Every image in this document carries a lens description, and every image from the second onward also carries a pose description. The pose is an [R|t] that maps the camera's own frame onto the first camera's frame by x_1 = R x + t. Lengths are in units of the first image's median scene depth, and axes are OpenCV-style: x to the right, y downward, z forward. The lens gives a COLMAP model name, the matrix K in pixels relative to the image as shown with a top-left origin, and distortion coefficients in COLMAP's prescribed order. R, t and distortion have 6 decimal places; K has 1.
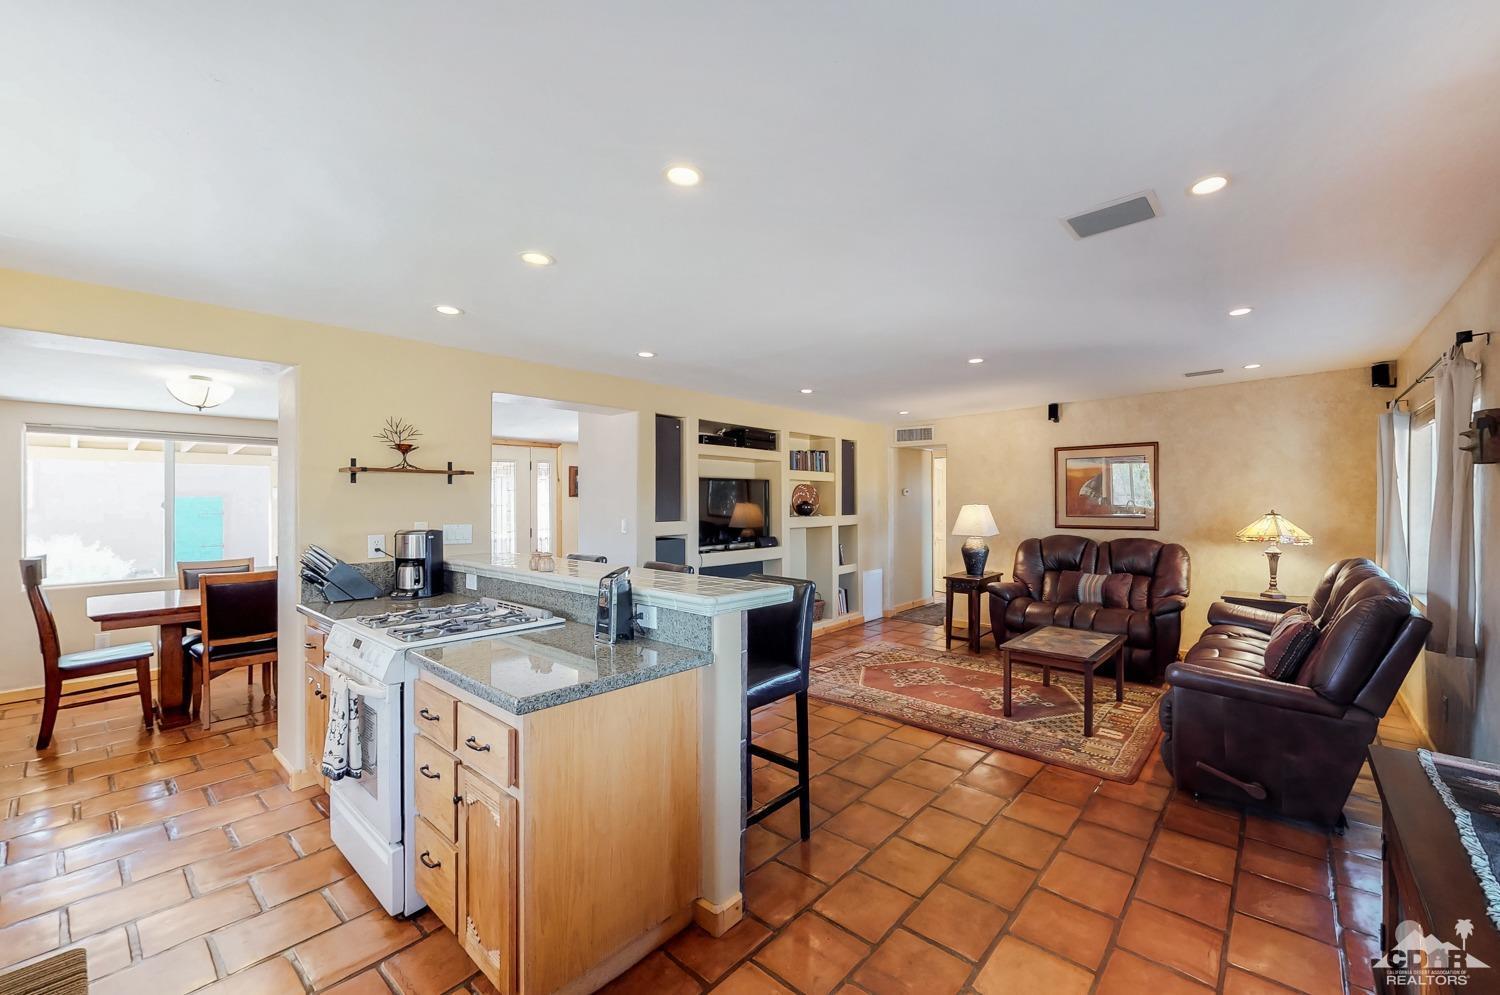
lens RADIAL K [[602.4, 0, 835.5], [0, 602.4, 497.2], [0, 0, 1]] dist [0.000181, 0.000273]
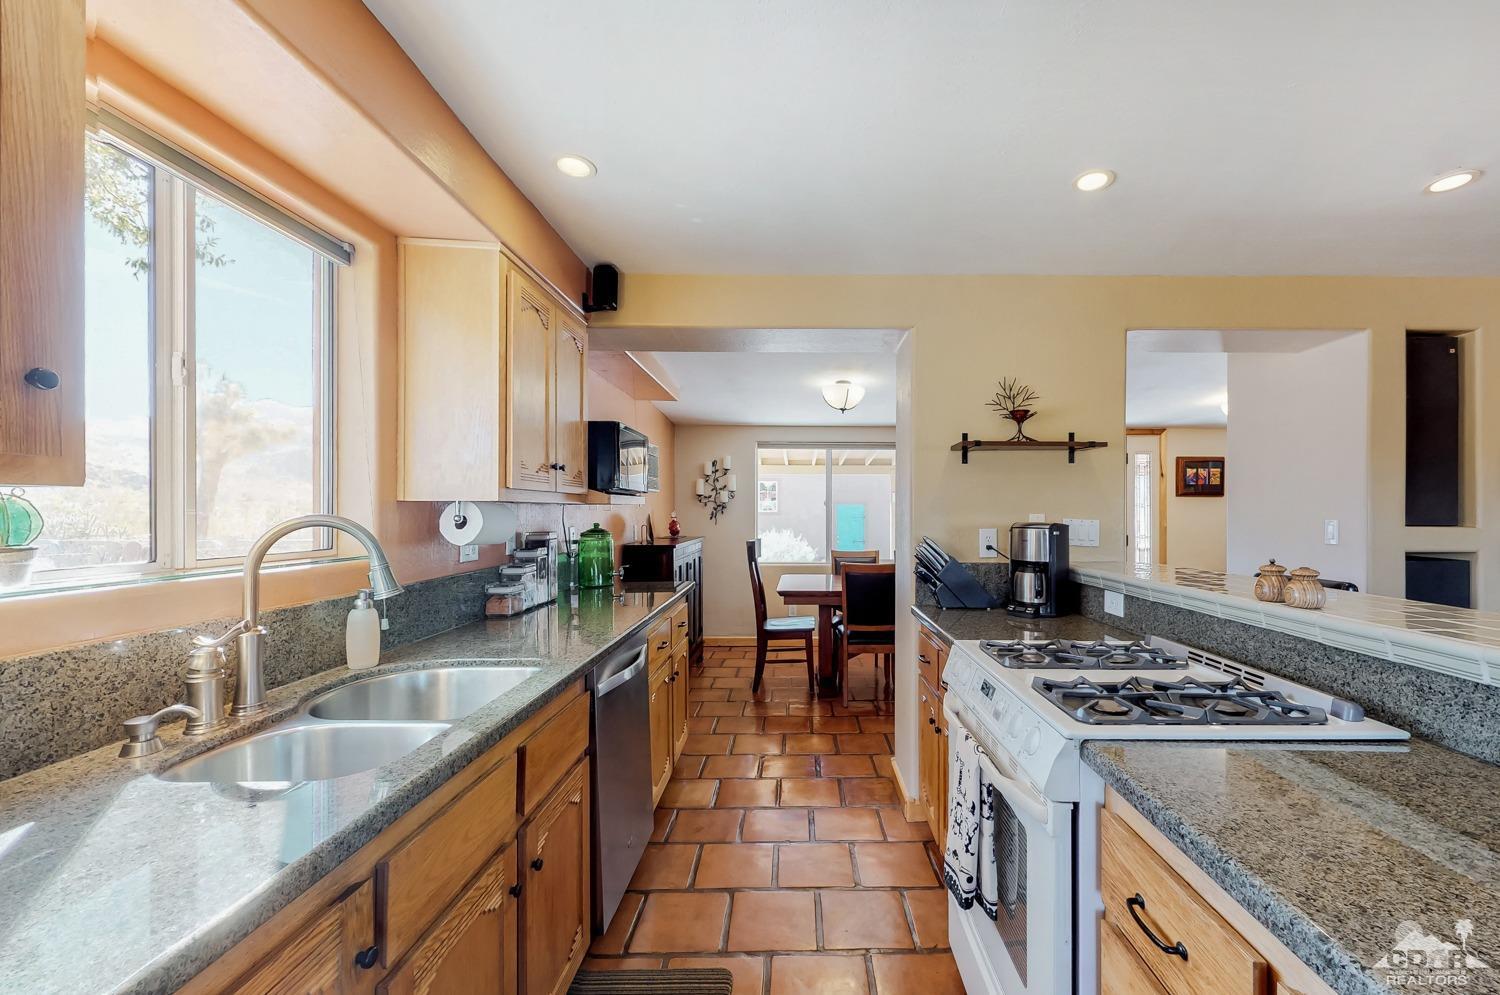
lens RADIAL K [[592.9, 0, 794.9], [0, 592.9, 511.5], [0, 0, 1]] dist [0.000797, 0.000049]
pose [[0.609532, 0.003944, -0.792751, -0.303878], [-0.002470, 0.999992, 0.003075, 0.039092], [0.792757, 0.000084, 0.609537, 0.329100]]
